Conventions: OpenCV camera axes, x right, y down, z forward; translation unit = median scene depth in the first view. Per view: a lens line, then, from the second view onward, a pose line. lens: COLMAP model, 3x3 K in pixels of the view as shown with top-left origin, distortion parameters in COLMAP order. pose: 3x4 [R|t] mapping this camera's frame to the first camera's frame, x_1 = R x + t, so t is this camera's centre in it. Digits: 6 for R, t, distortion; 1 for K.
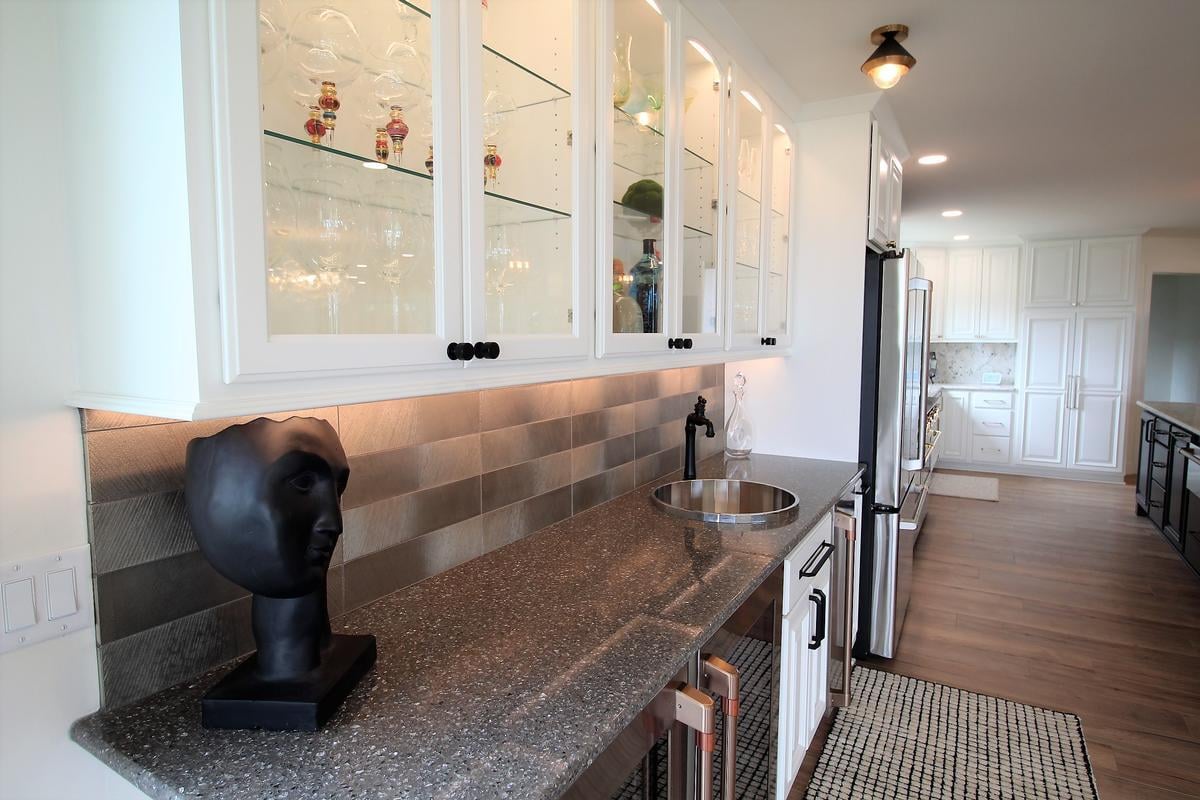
lens RADIAL K [[653.9, 0, 594.9], [0, 653.9, 379.8], [0, 0, 1]] dist [-0.008377, -0.000550]
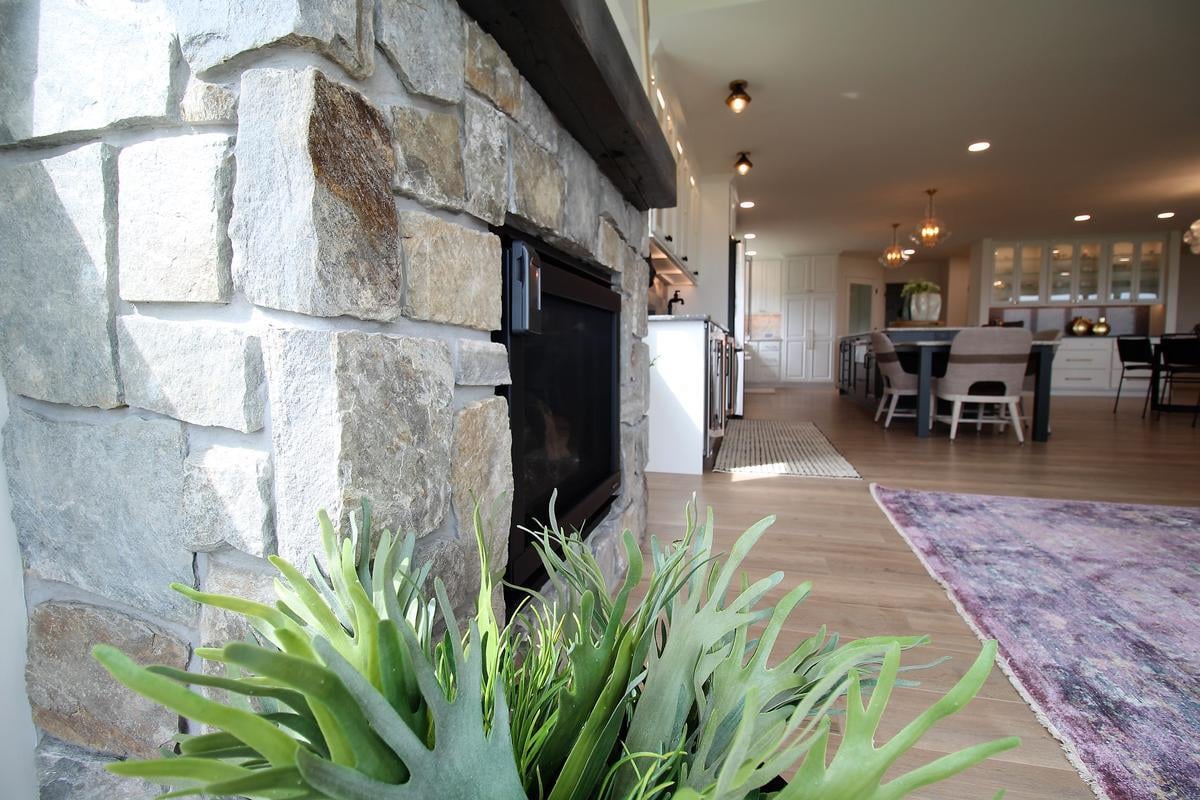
lens RADIAL K [[573.9, 0, 576.4], [0, 573.9, 398.5], [0, 0, 1]] dist [-0.005595, -0.009833]
pose [[0.970677, -0.025799, 0.238999, -0.331088], [0.026653, 0.999645, -0.000343, 0.190266], [-0.238906, 0.006703, 0.971020, -0.463045]]
